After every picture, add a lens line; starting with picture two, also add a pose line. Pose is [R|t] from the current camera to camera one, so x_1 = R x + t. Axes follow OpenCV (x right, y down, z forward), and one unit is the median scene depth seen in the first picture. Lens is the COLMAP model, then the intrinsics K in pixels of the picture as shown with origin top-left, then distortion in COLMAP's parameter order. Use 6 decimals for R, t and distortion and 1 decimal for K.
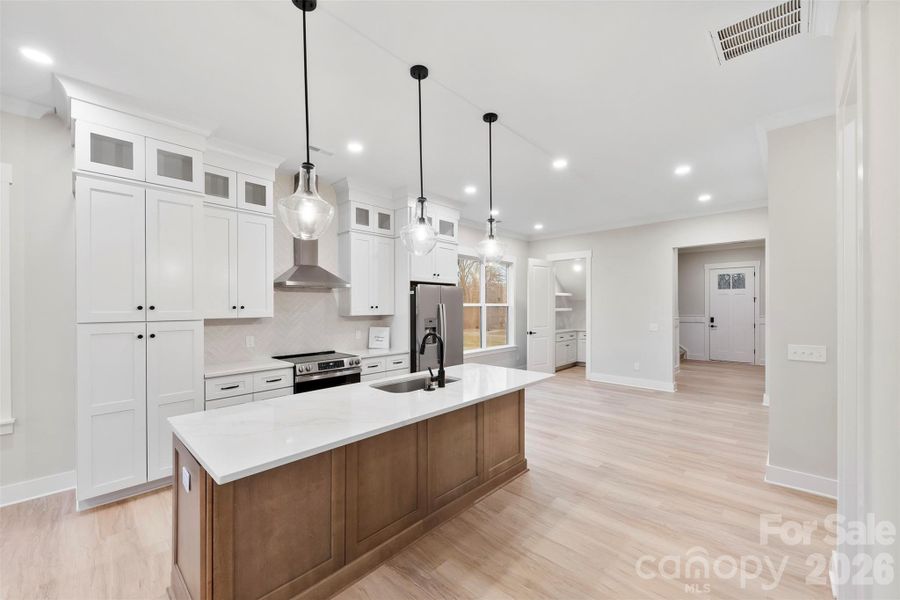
lens RADIAL K [[355.4, 0, 451.3], [0, 355.4, 307.0], [0, 0, 1]] dist [0.002261, 0.000046]
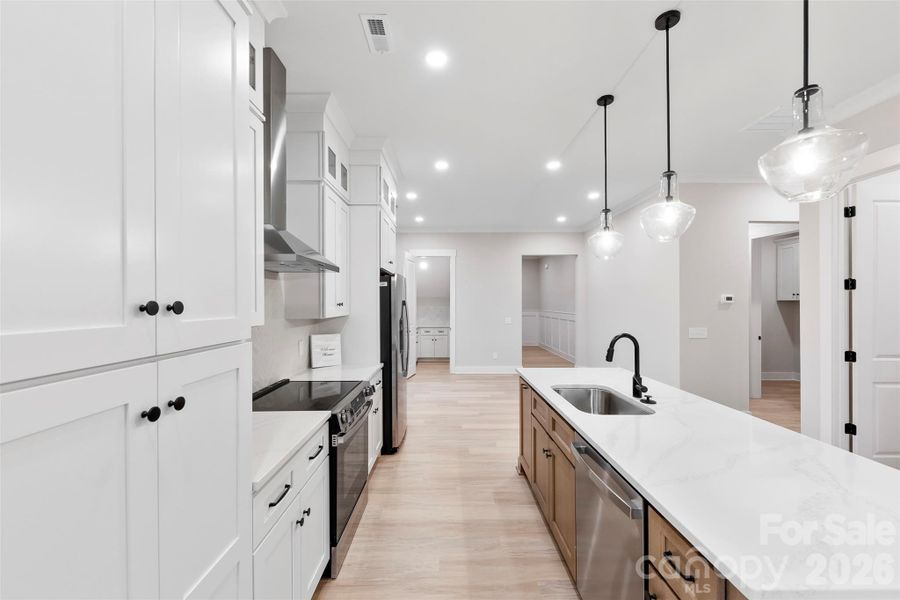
lens RADIAL K [[355.4, 0, 448.7], [0, 355.4, 301.3], [0, 0, 1]] dist [0.002261, 0.000046]
pose [[0.732087, 0.003233, 0.681203, -0.490746], [0.002063, 0.999974, -0.006963, -0.000311], [-0.681208, 0.006503, 0.732061, 0.355568]]
